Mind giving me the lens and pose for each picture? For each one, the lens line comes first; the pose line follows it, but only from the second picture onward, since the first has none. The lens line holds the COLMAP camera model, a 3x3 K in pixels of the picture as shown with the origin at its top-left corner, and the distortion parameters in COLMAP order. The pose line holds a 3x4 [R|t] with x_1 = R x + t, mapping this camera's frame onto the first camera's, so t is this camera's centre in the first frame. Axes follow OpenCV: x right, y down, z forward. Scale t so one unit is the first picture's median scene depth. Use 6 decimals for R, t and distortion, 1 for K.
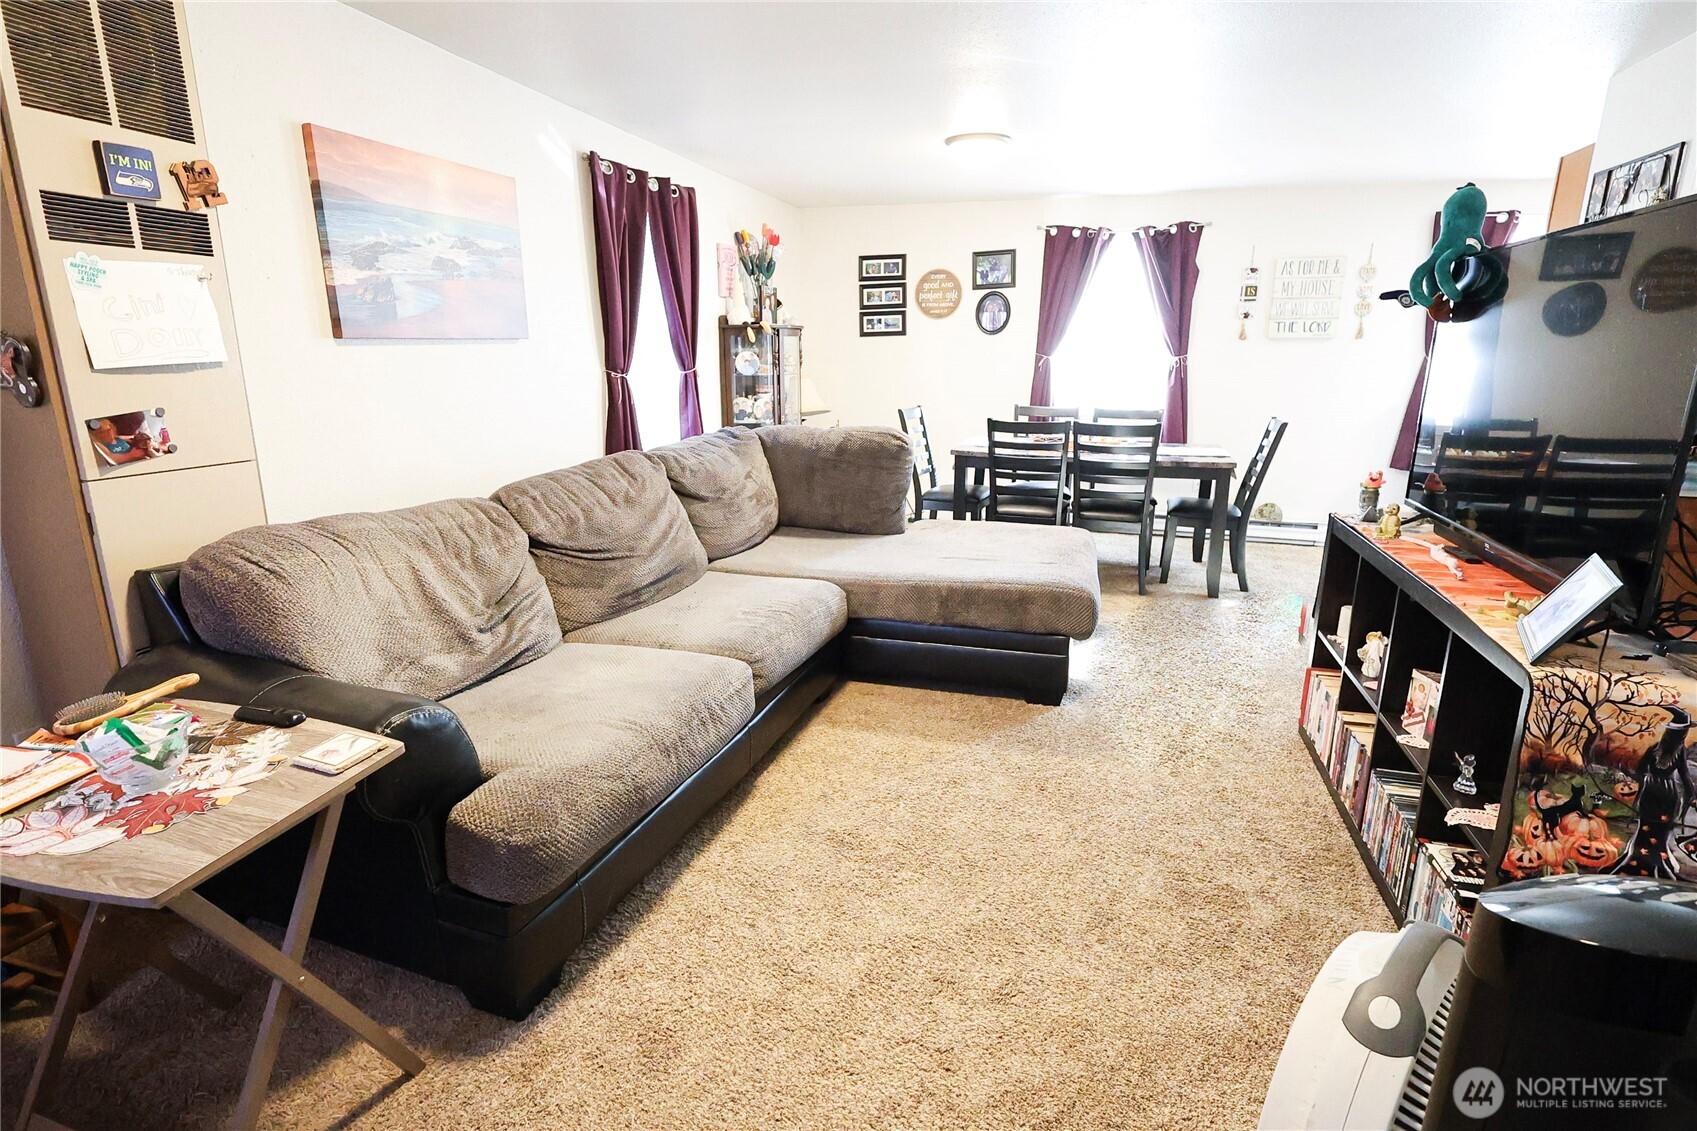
lens RADIAL K [[780.7, 0, 848.5], [0, 780.7, 565.5], [0, 0, 1]] dist [0.000462, 0.000624]
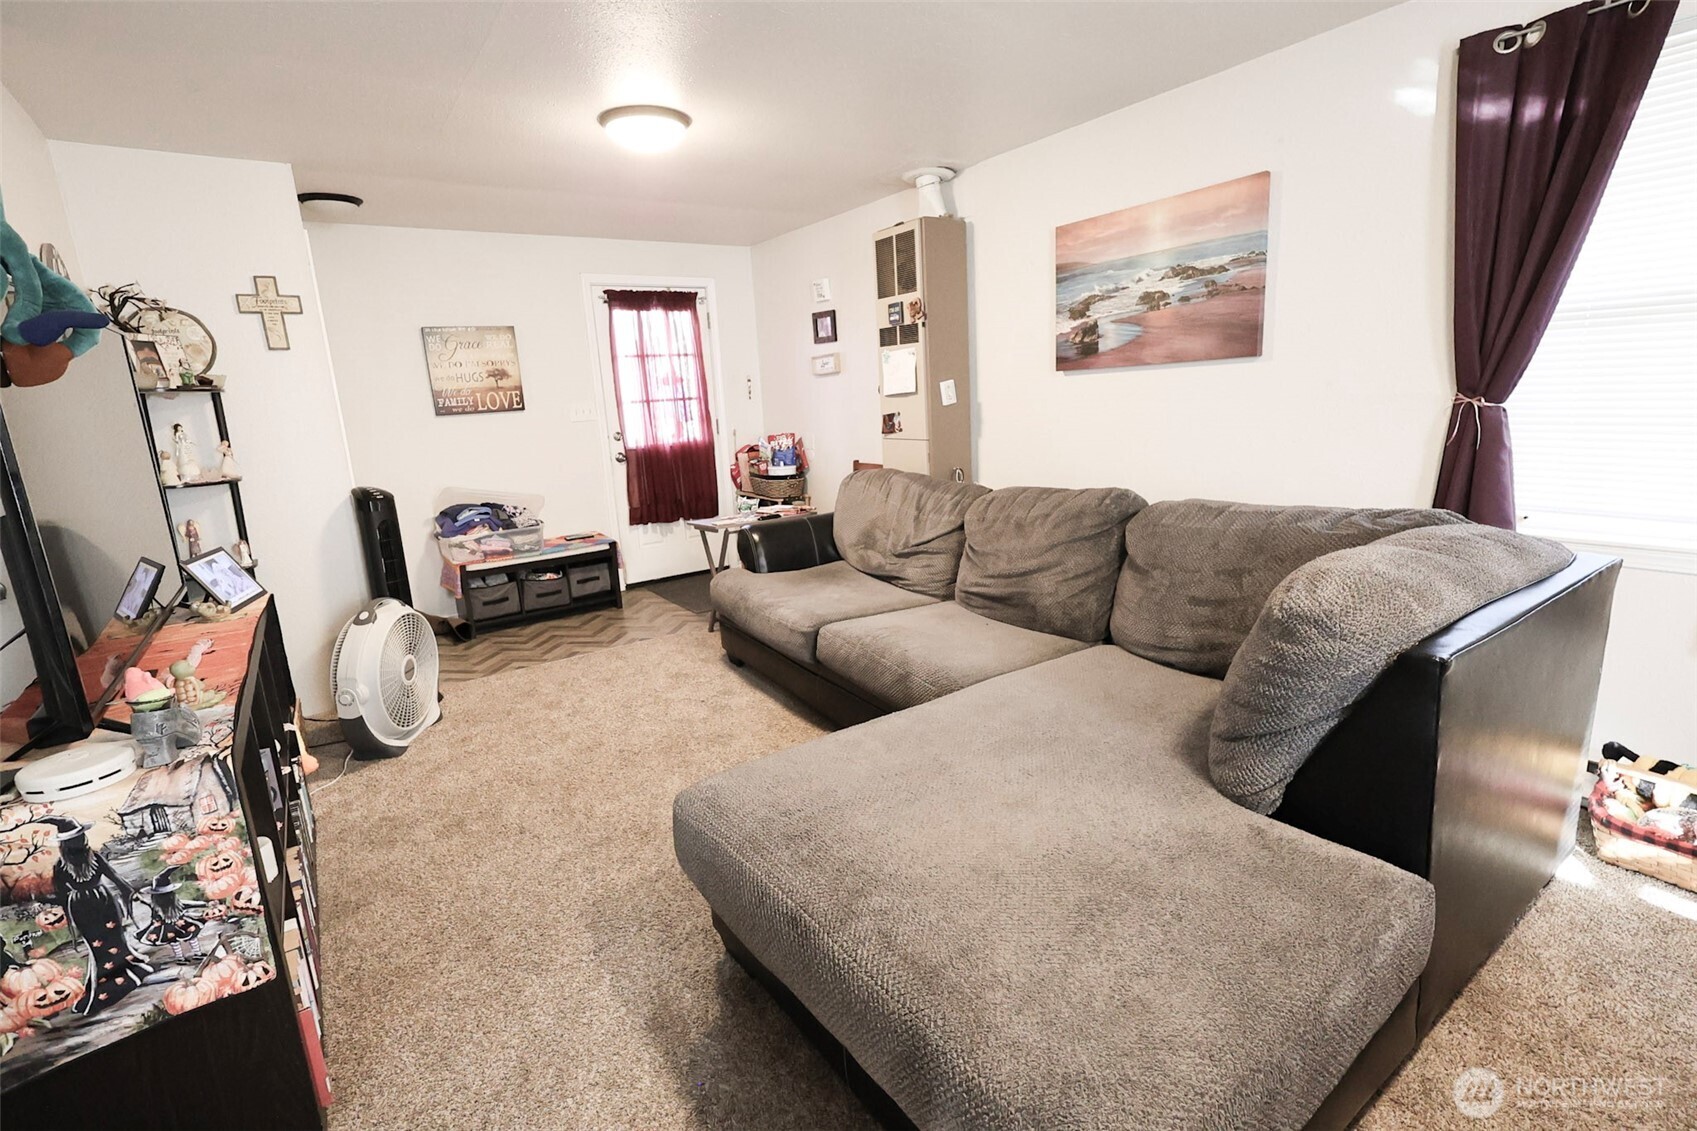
lens RADIAL K [[780.7, 0, 848.5], [0, 780.7, 565.5], [0, 0, 1]] dist [0.000462, 0.000624]
pose [[-0.586884, 0.213068, -0.781133, 0.720935], [-0.161695, 0.914477, 0.370926, -0.401872], [0.793361, 0.343996, -0.502240, 1.426468]]
